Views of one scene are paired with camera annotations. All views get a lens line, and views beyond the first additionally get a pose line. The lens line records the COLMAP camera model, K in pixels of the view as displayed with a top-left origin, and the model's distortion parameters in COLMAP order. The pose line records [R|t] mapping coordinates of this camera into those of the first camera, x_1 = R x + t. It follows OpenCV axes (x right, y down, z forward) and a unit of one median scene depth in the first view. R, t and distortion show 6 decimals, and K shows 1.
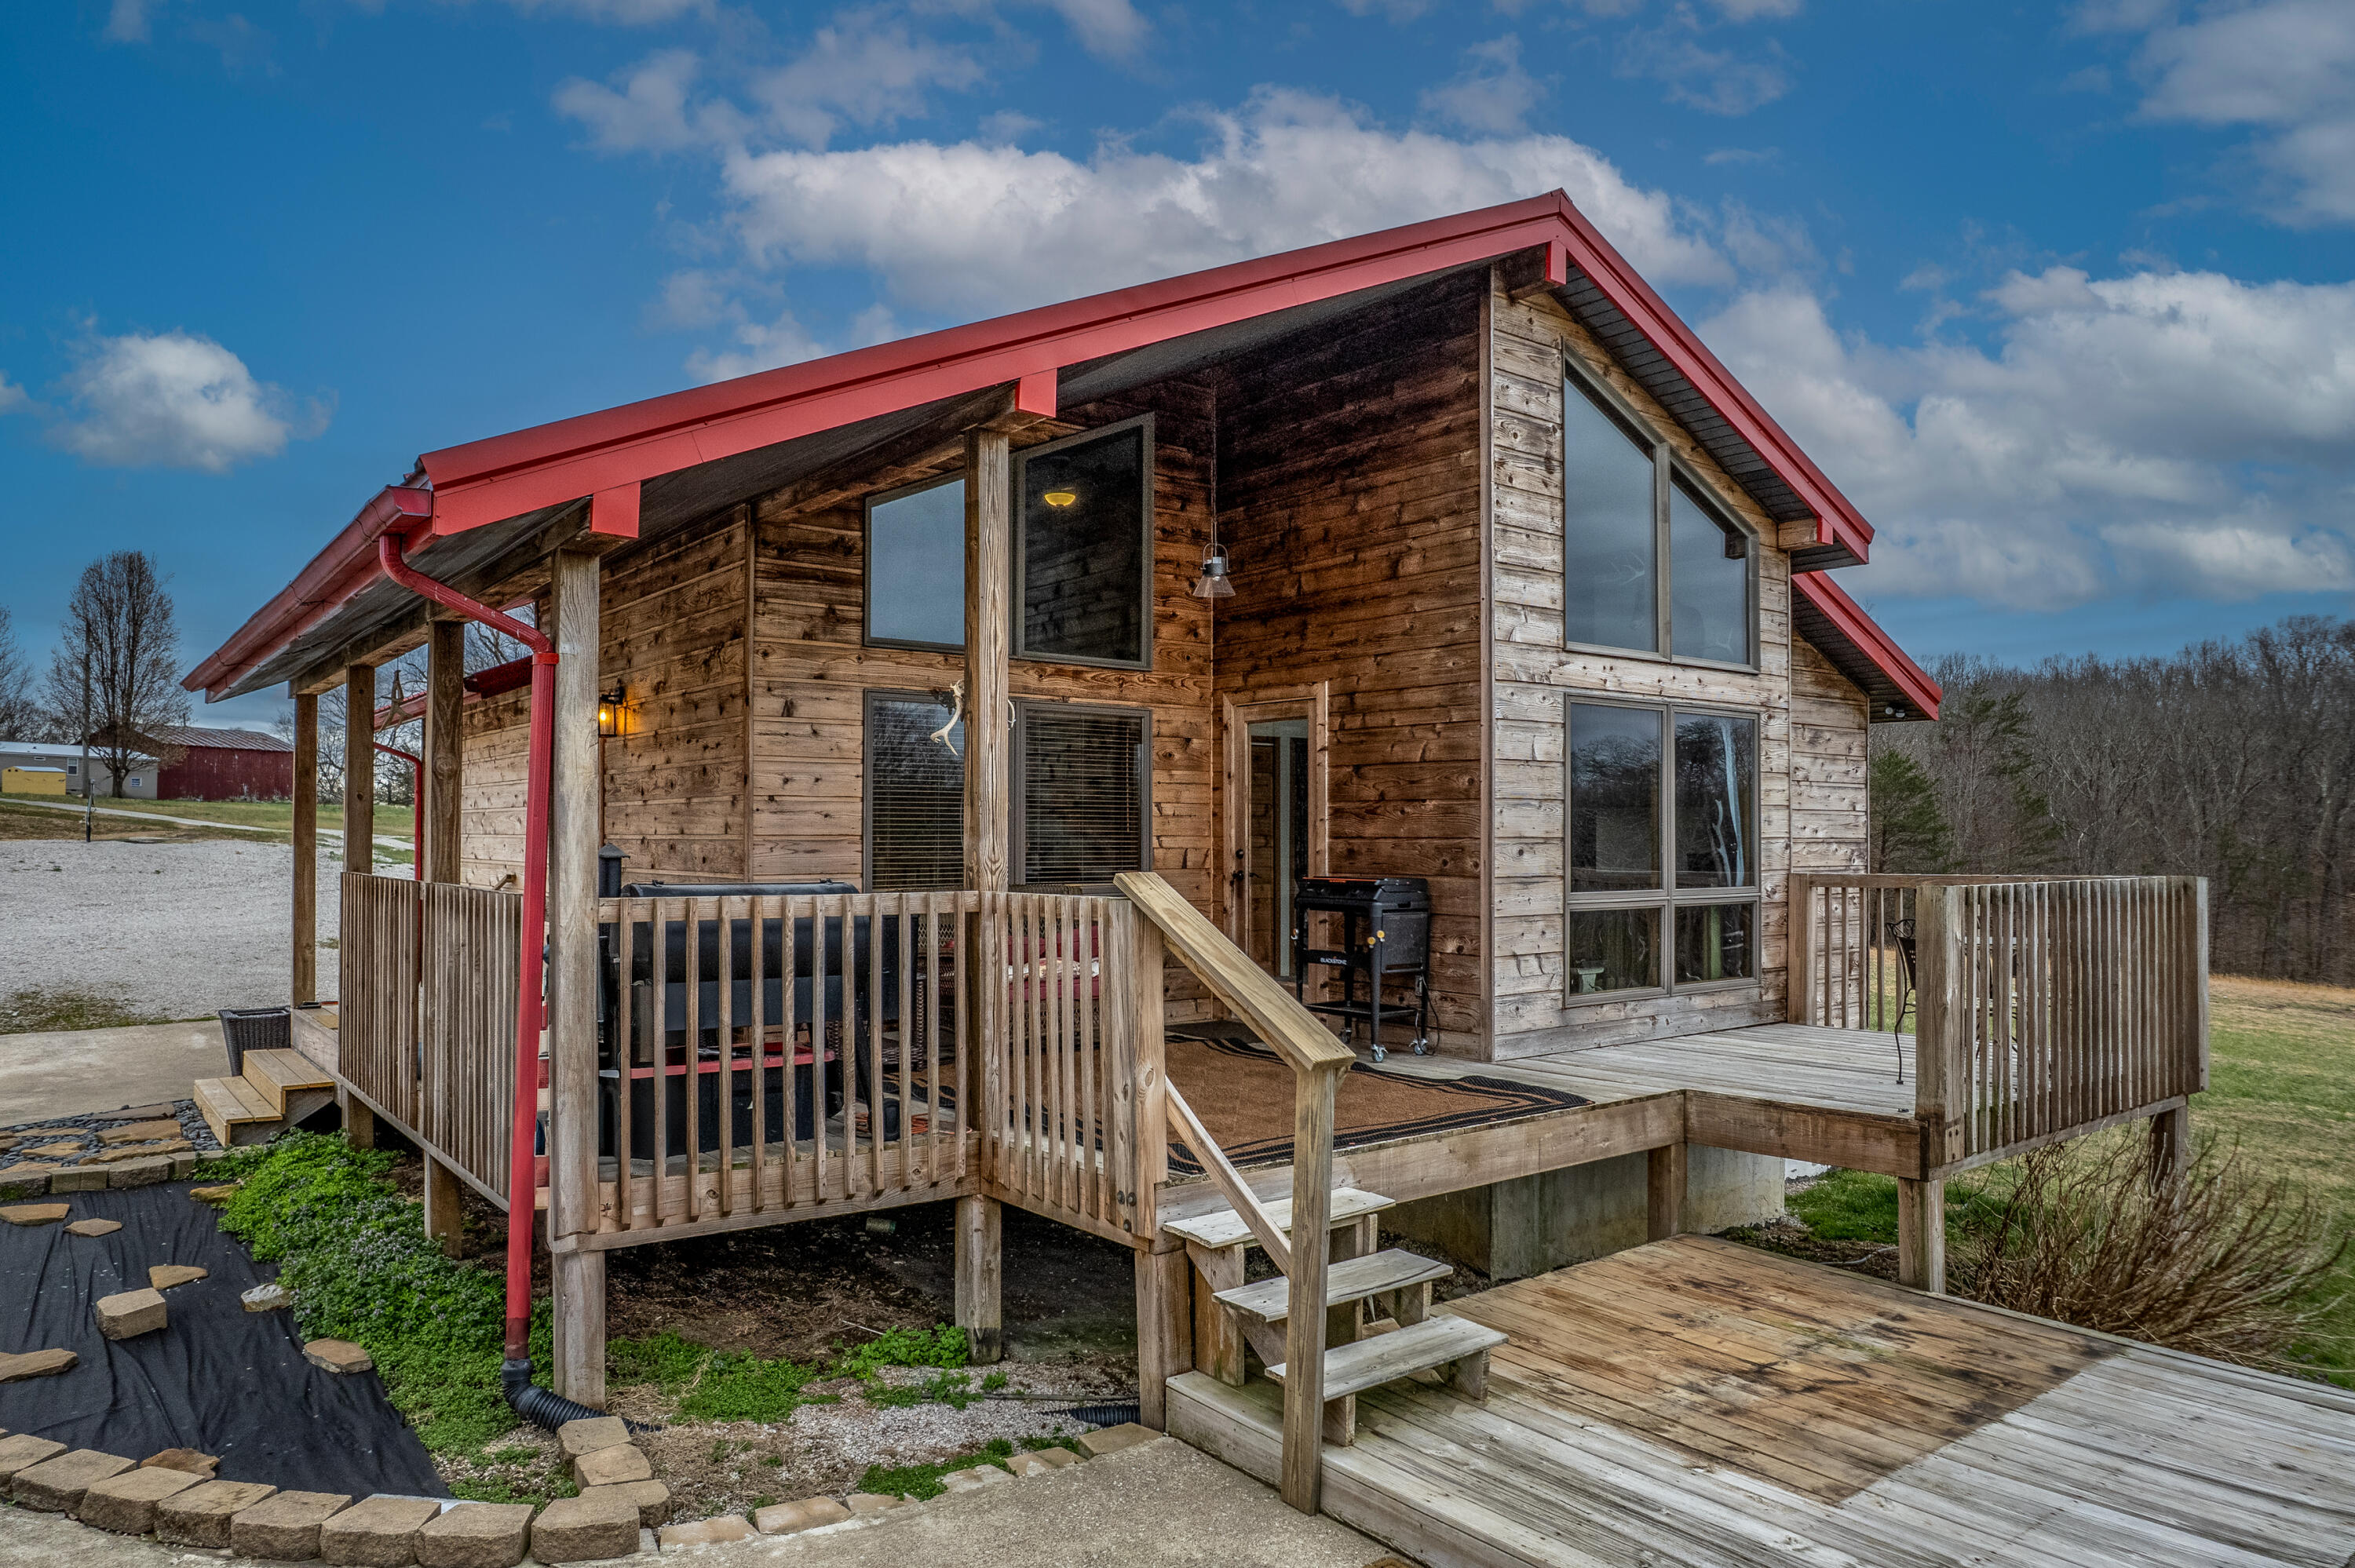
lens RADIAL K [[1556.2, 0, 1154.3], [0, 1556.2, 767.5], [0, 0, 1]] dist [-0.050013, 0.036153]
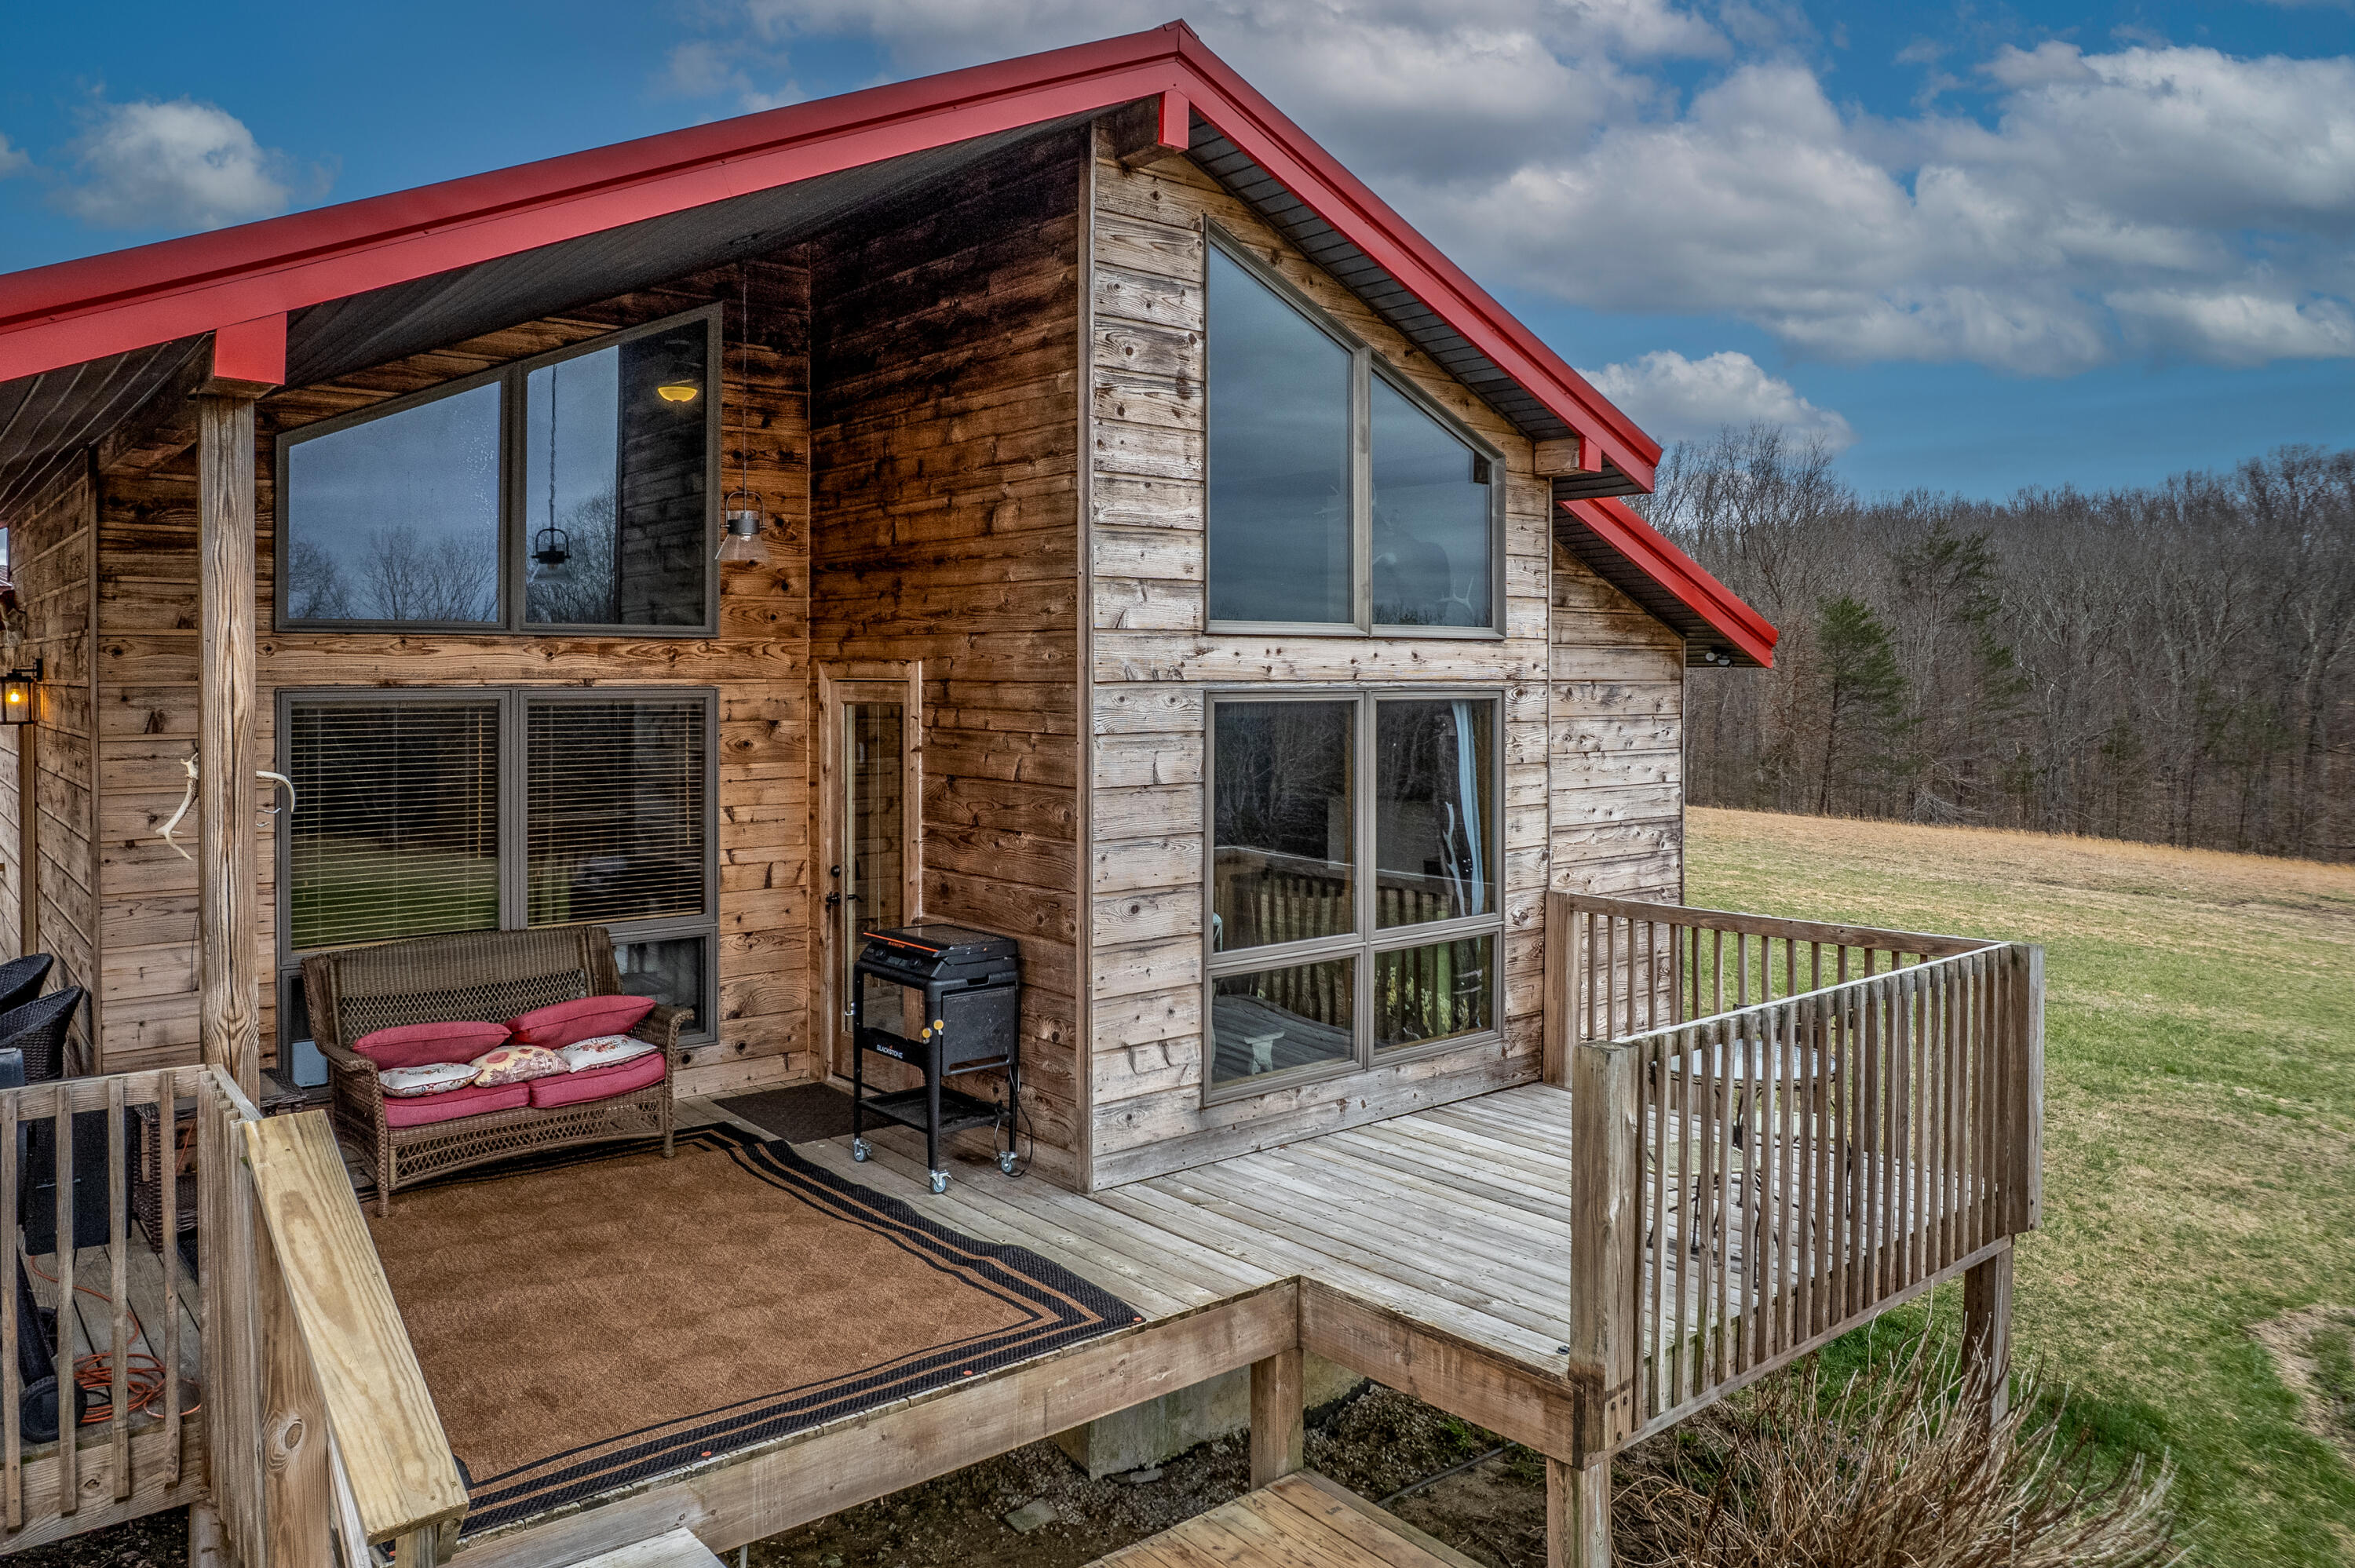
lens RADIAL K [[1605.8, 0, 1180.8], [0, 1605.8, 573.3], [0, 0, 1]] dist [-0.014881, 0.008558]
pose [[0.999999, -0.000263, 0.001375, 0.247479], [0.000220, 0.999499, 0.031637, -0.128392], [-0.001383, -0.031637, 0.999498, 0.217415]]
